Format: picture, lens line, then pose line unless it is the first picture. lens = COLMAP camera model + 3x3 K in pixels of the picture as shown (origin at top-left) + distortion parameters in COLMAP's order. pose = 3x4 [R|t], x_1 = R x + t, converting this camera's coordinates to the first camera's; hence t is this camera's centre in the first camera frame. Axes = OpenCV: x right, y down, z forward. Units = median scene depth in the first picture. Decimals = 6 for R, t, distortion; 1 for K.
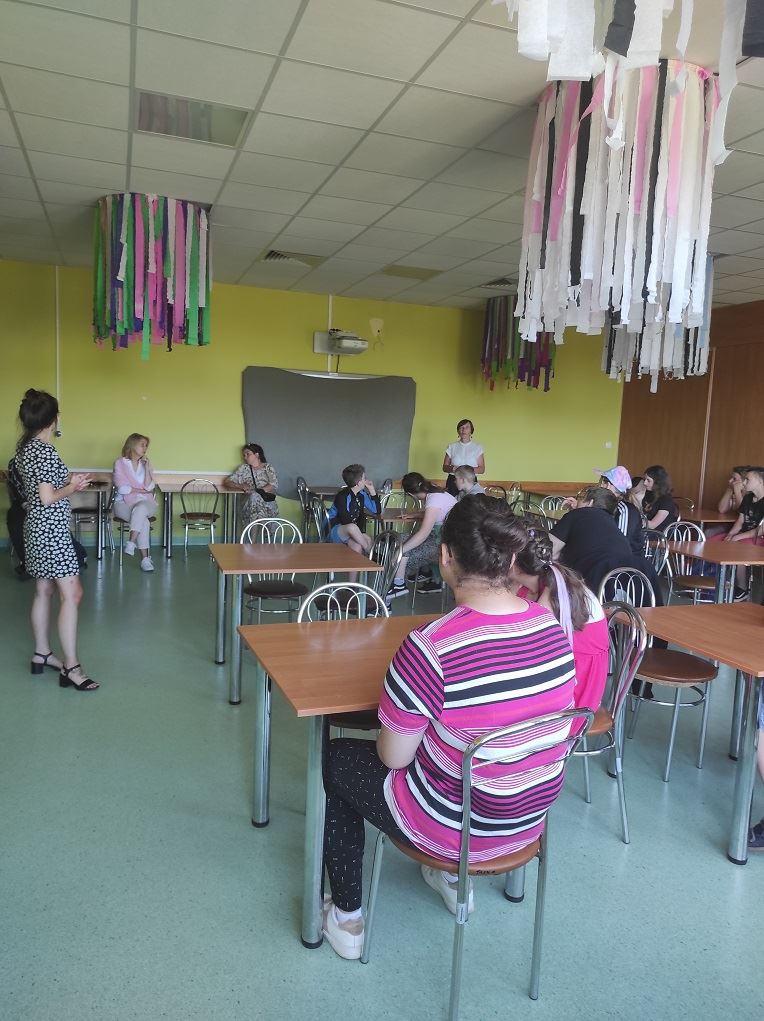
lens RADIAL K [[759.2, 0, 385.5], [0, 759.2, 517.3], [0, 0, 1]] dist [0.021789, 0.002891]
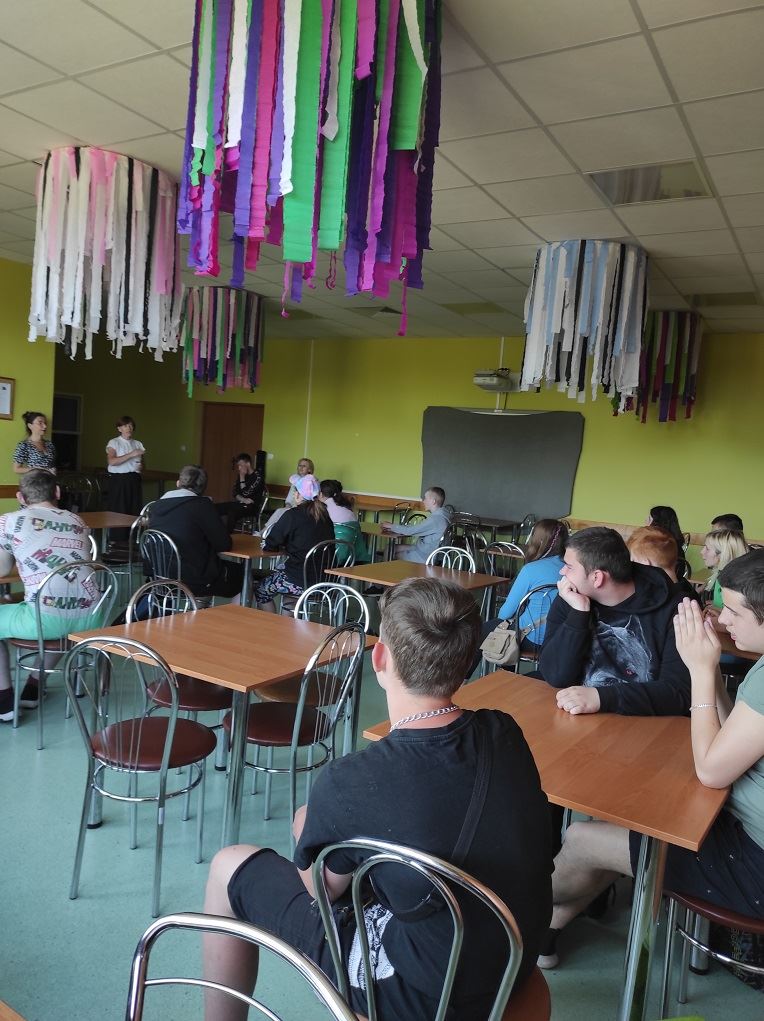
lens RADIAL K [[759.2, 0, 389.7], [0, 759.2, 507.8], [0, 0, 1]] dist [0.021789, 0.002891]
pose [[0.646122, 0.058057, -0.761023, 0.902597], [-0.133175, 0.990382, -0.037513, 0.004330], [0.751526, 0.125587, 0.647640, 0.320880]]
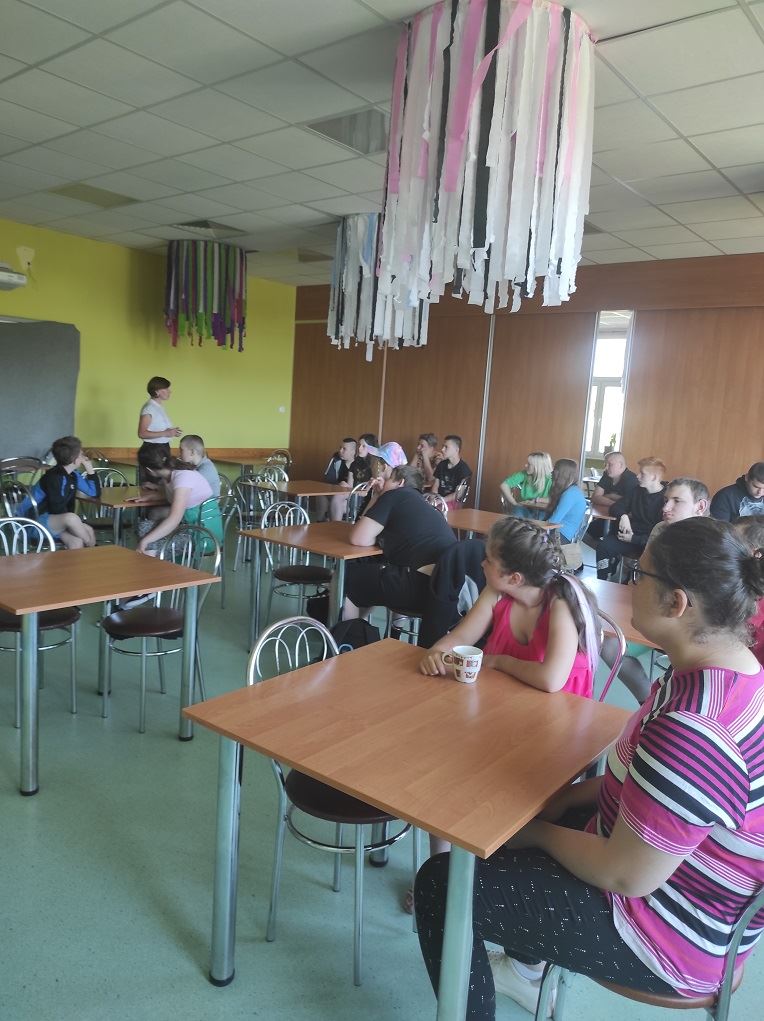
lens RADIAL K [[759.2, 0, 388.4], [0, 759.2, 510.0], [0, 0, 1]] dist [0.021789, 0.002891]
pose [[0.854199, -0.055530, 0.516973, -0.168598], [0.030733, 0.997934, 0.056413, -0.028013], [-0.519038, -0.032300, 0.854141, 0.153817]]
